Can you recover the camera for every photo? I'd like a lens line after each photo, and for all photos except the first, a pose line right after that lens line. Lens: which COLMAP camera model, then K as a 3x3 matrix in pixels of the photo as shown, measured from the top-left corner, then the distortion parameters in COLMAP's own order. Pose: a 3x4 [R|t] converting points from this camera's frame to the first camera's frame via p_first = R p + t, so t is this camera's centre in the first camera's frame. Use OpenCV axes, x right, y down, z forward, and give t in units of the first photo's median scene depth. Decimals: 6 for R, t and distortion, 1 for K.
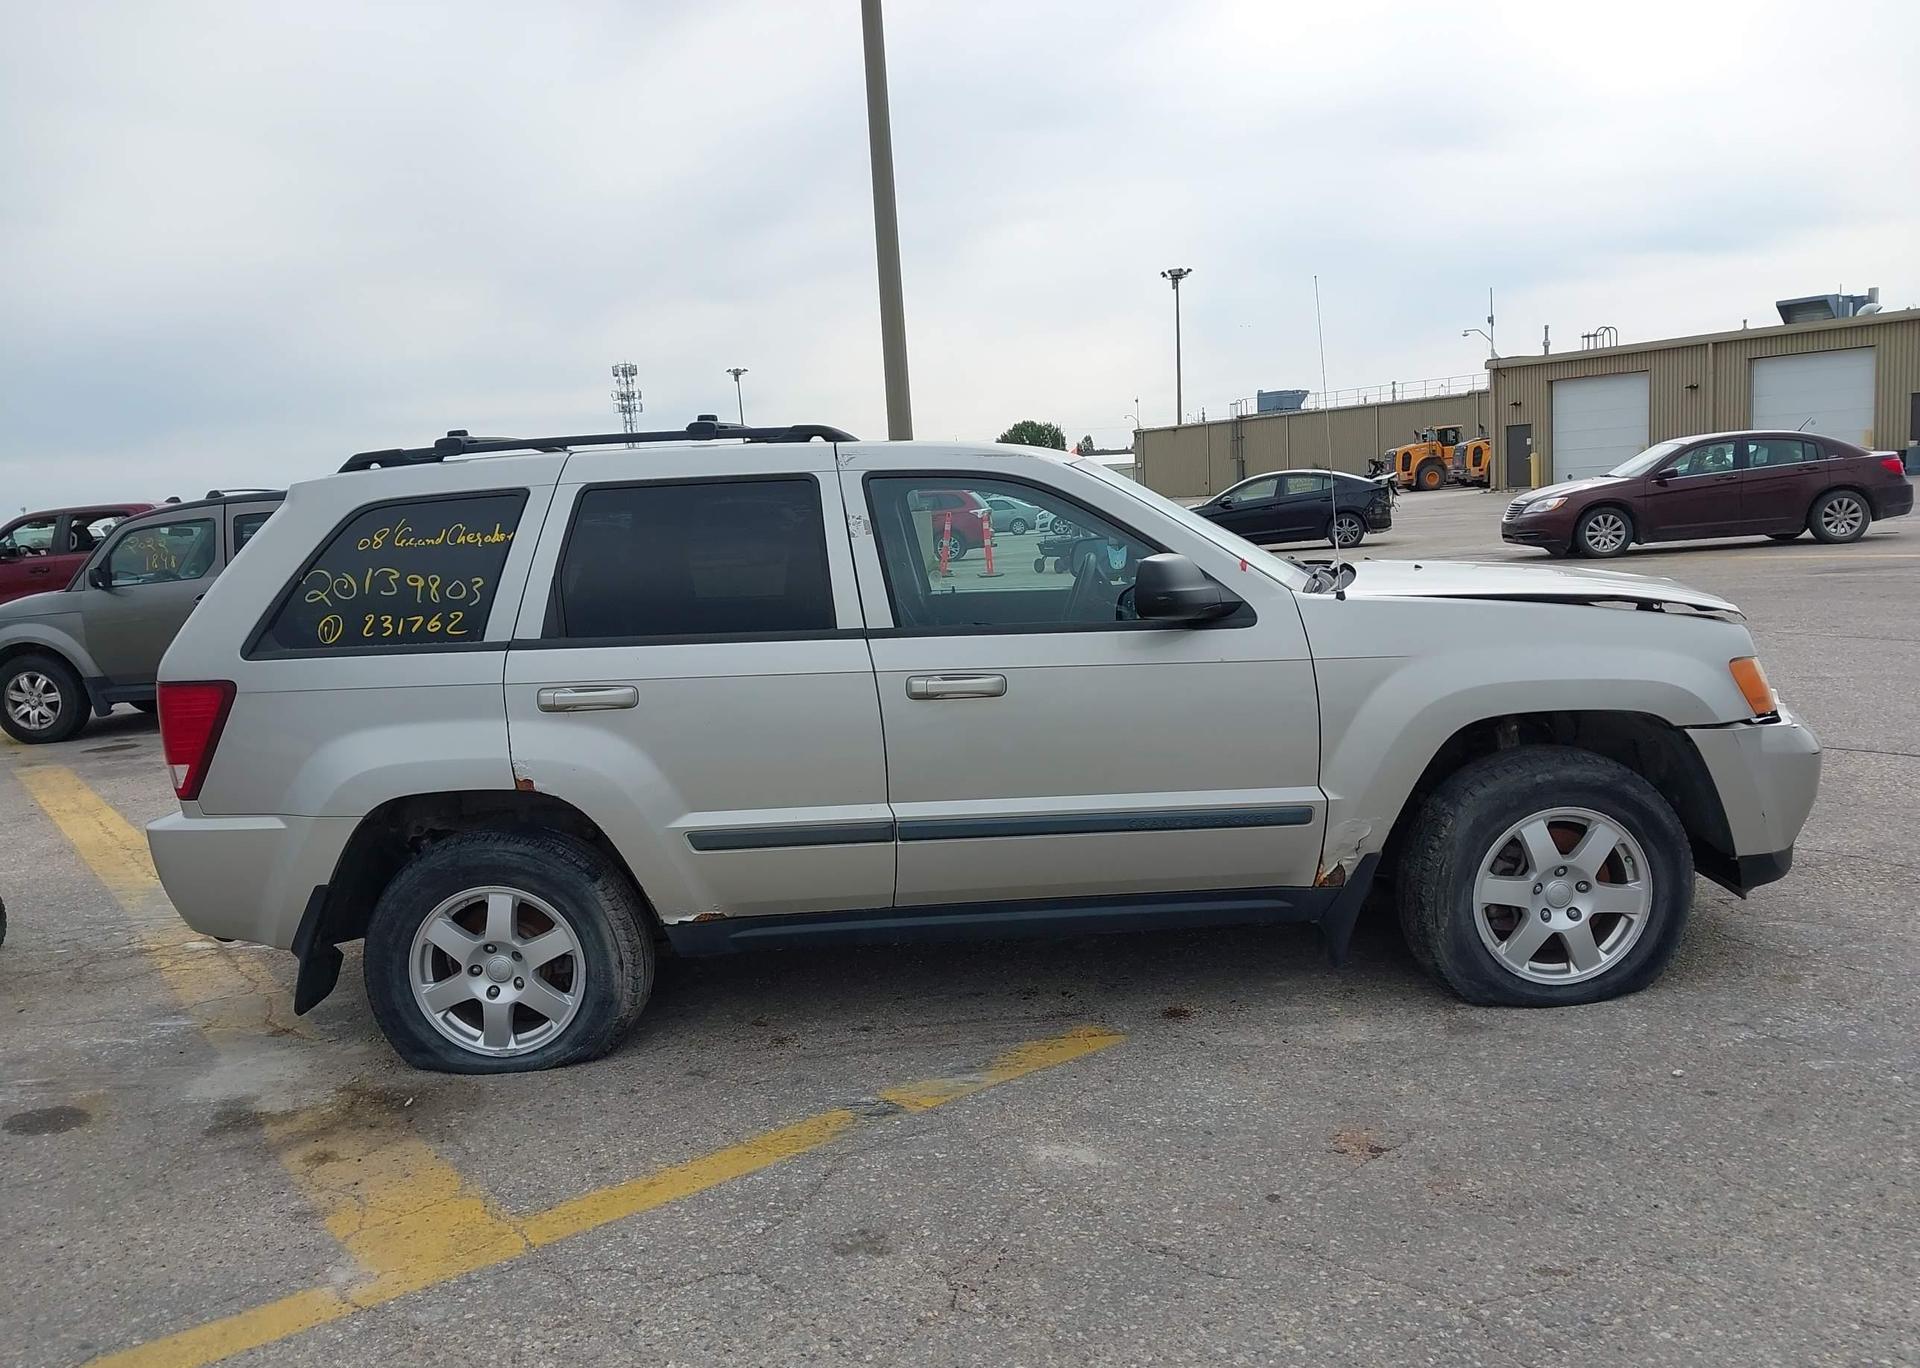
lens RADIAL K [[1512.8, 0, 946.4], [0, 1512.8, 692.4], [0, 0, 1]] dist [0.038621, -0.054778]
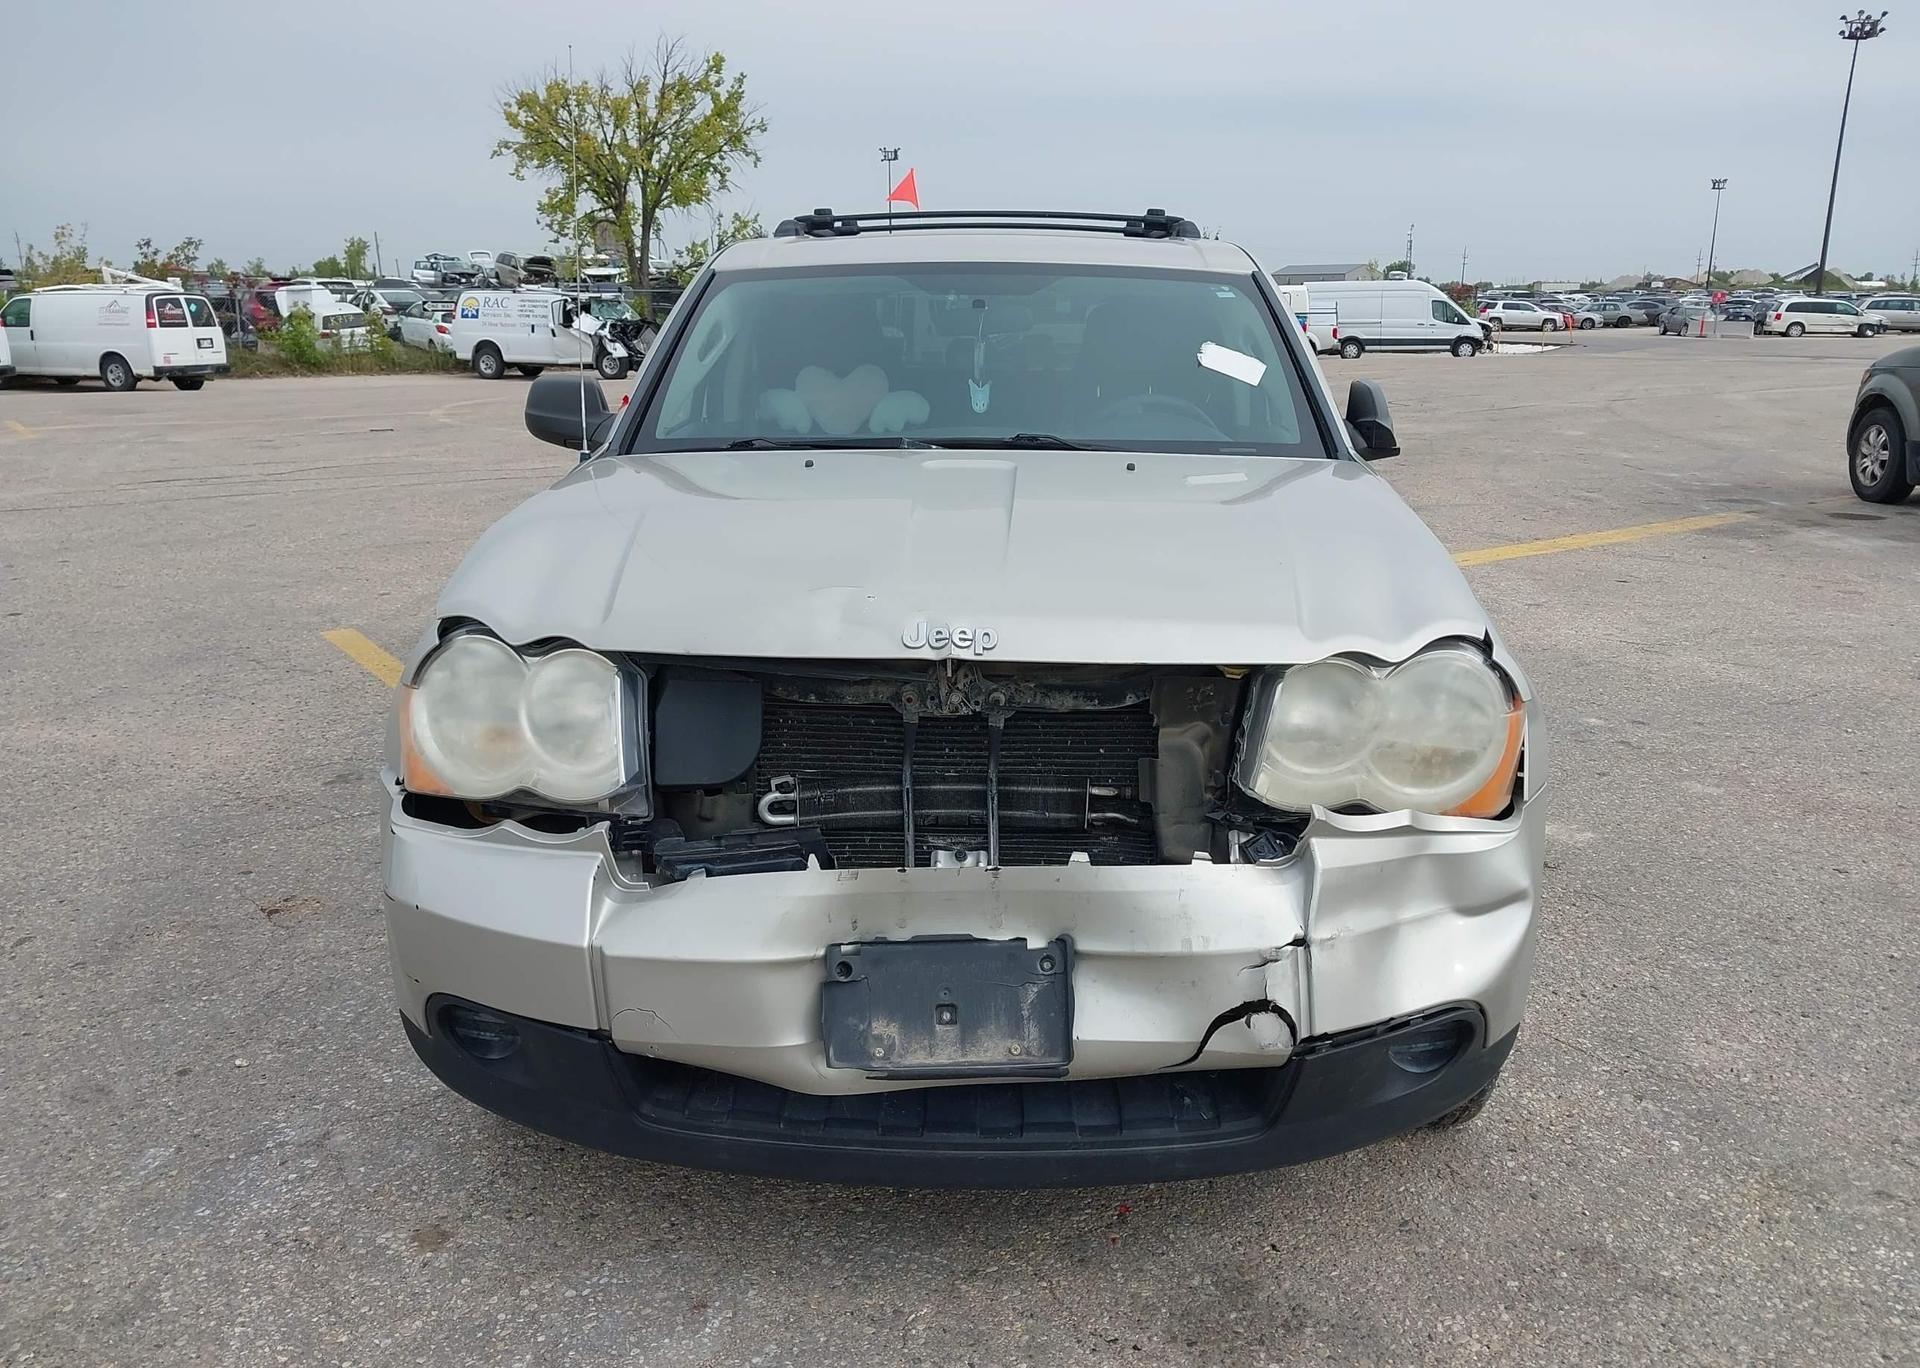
lens RADIAL K [[1512.8, 0, 920.4], [0, 1512.8, 701.1], [0, 0, 1]] dist [0.038621, -0.054778]
pose [[-0.013856, 0.316582, -0.948464, 1.045617], [-0.128046, 0.940183, 0.315689, -0.215901], [0.991671, 0.125822, 0.027510, 1.142646]]
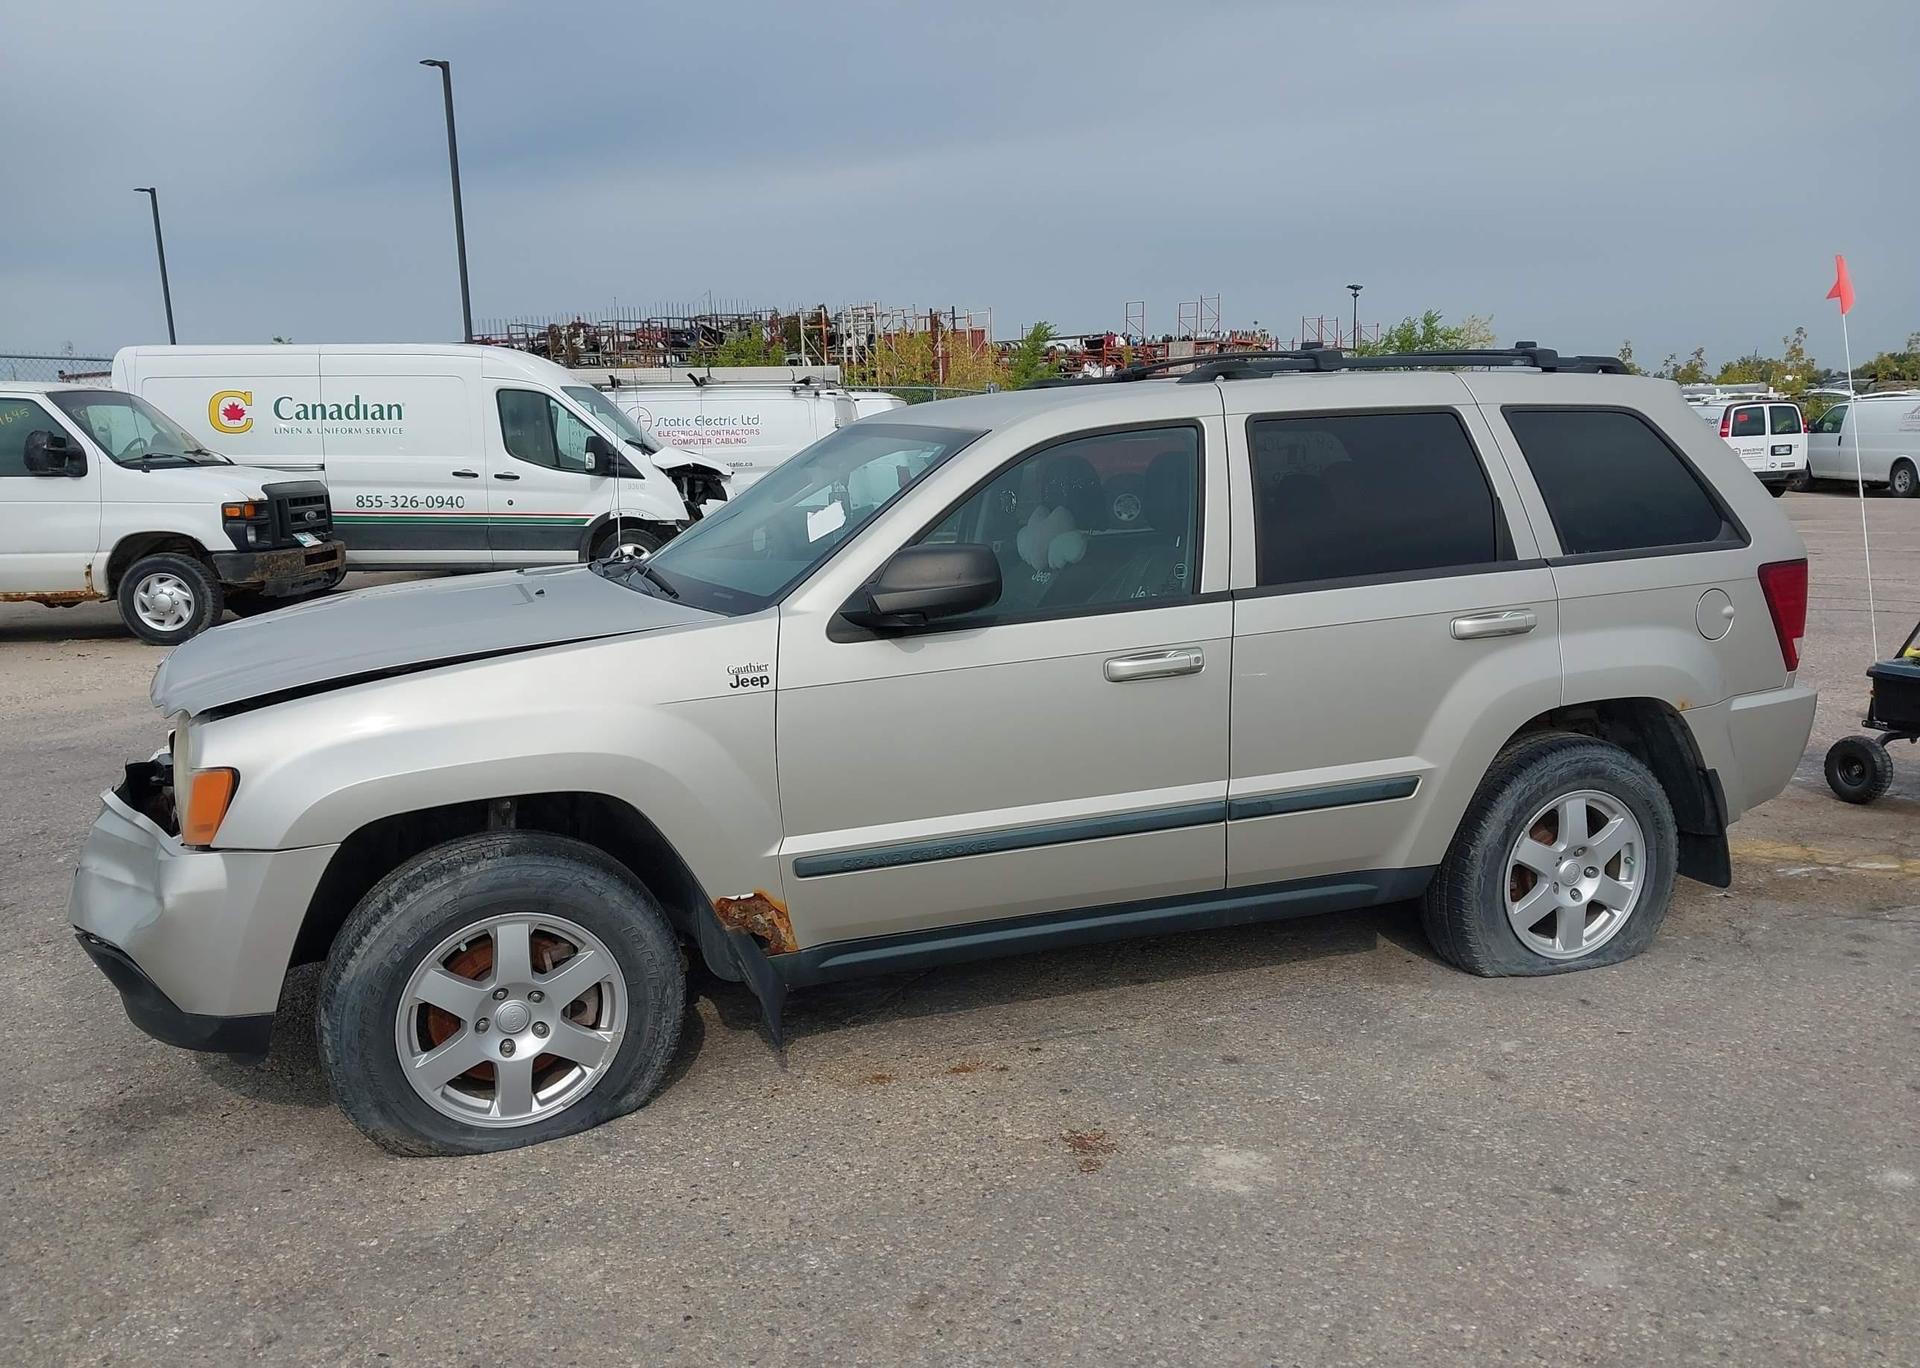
lens RADIAL K [[1512.8, 0, 956.0], [0, 1512.8, 690.6], [0, 0, 1]] dist [0.038621, -0.054778]
pose [[-0.922919, 0.150449, -0.354381, 0.446190], [0.035269, 0.949652, 0.311315, -0.328486], [0.383376, 0.274820, -0.881758, 2.161731]]
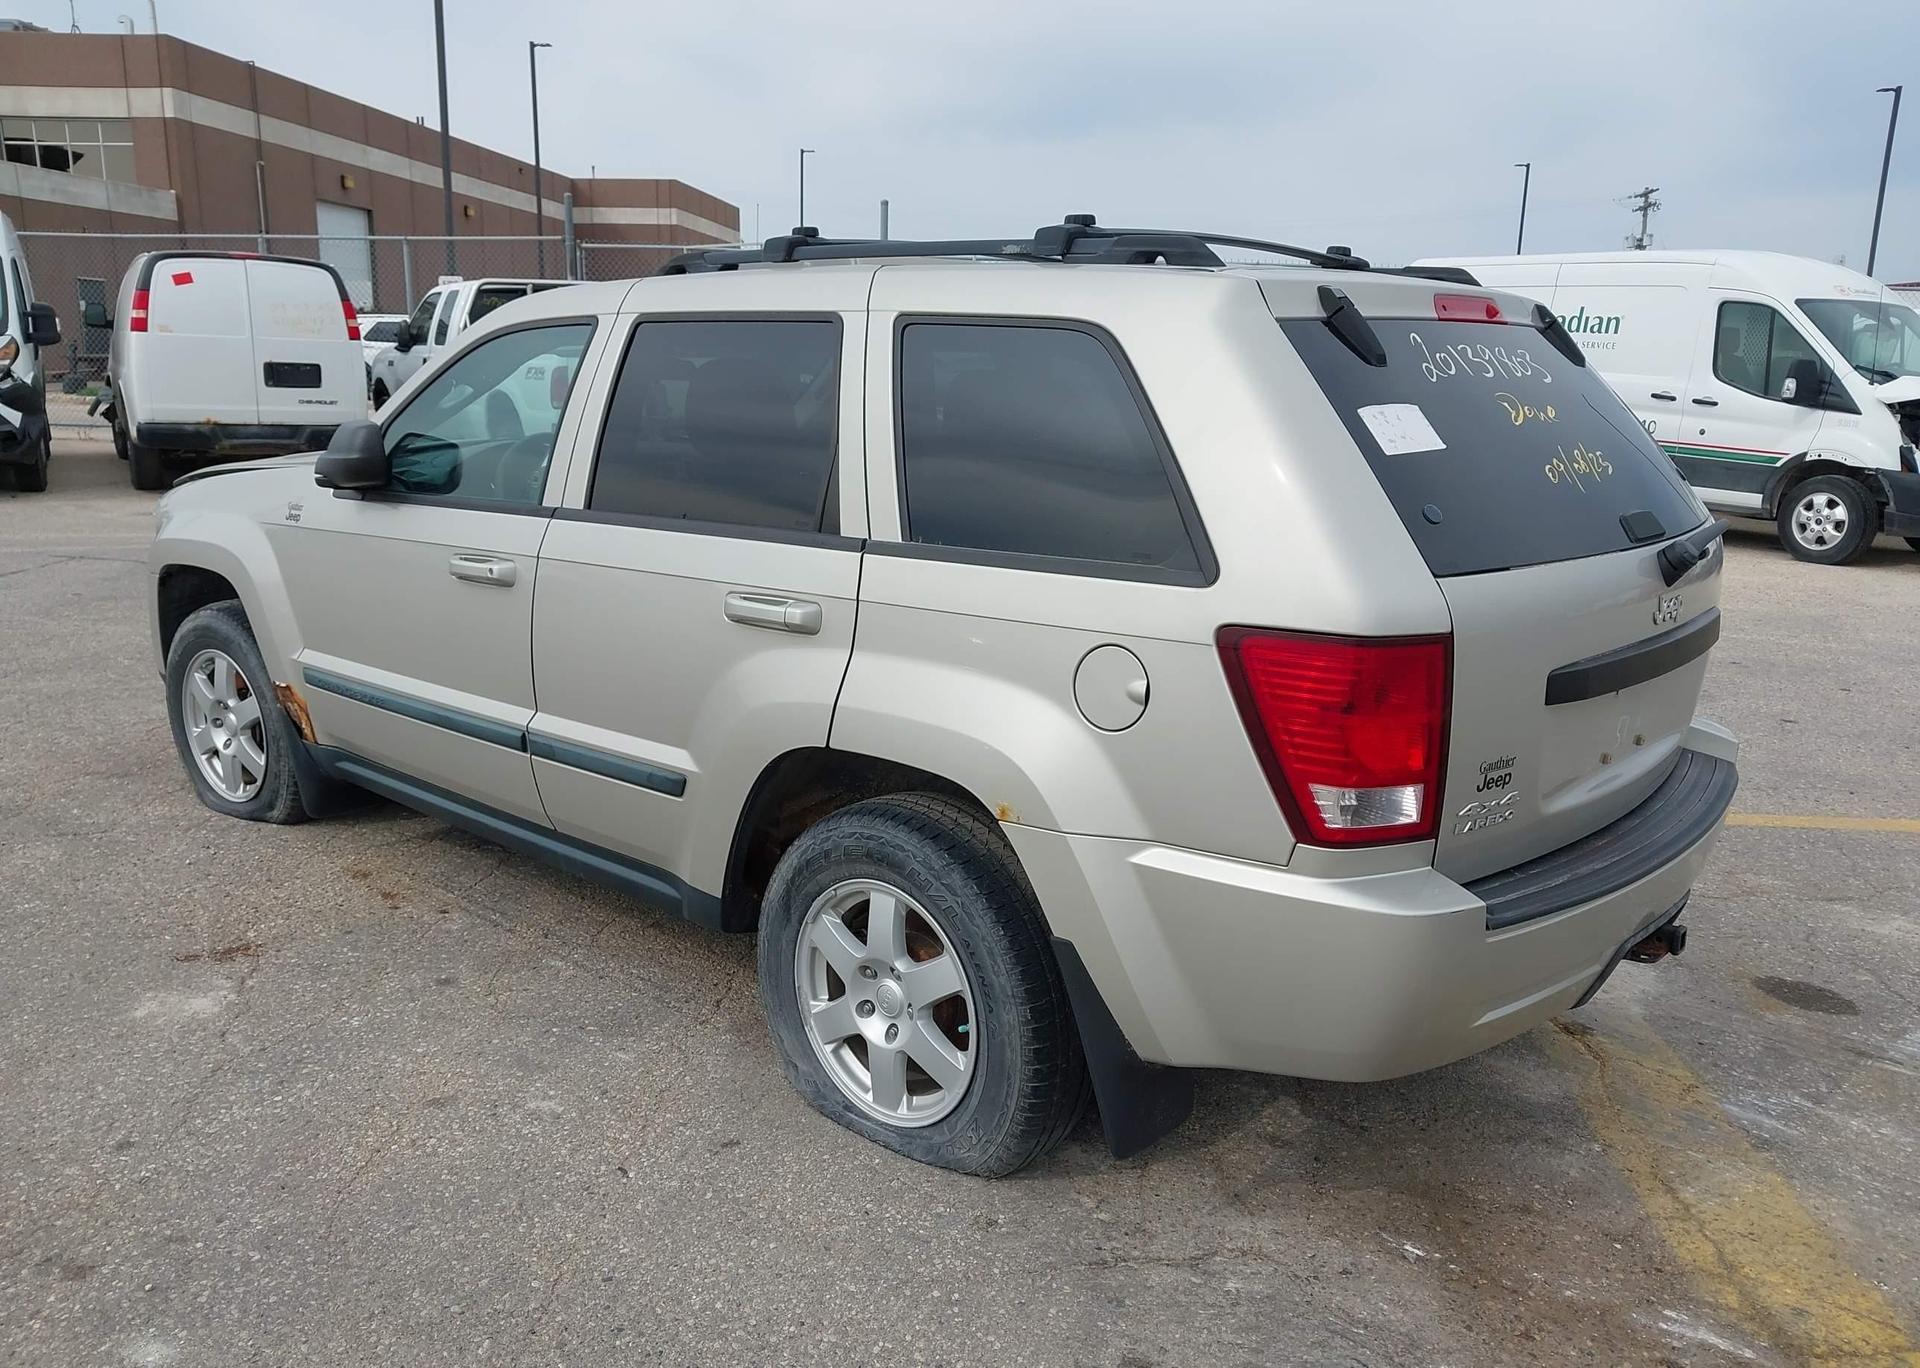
lens RADIAL K [[1512.8, 0, 952.2], [0, 1512.8, 681.8], [0, 0, 1]] dist [0.038621, -0.054778]
pose [[-0.772649, -0.087959, 0.628710, -0.739343], [0.111807, 0.956020, 0.271156, -0.206930], [-0.624910, 0.279803, -0.728834, 1.903812]]
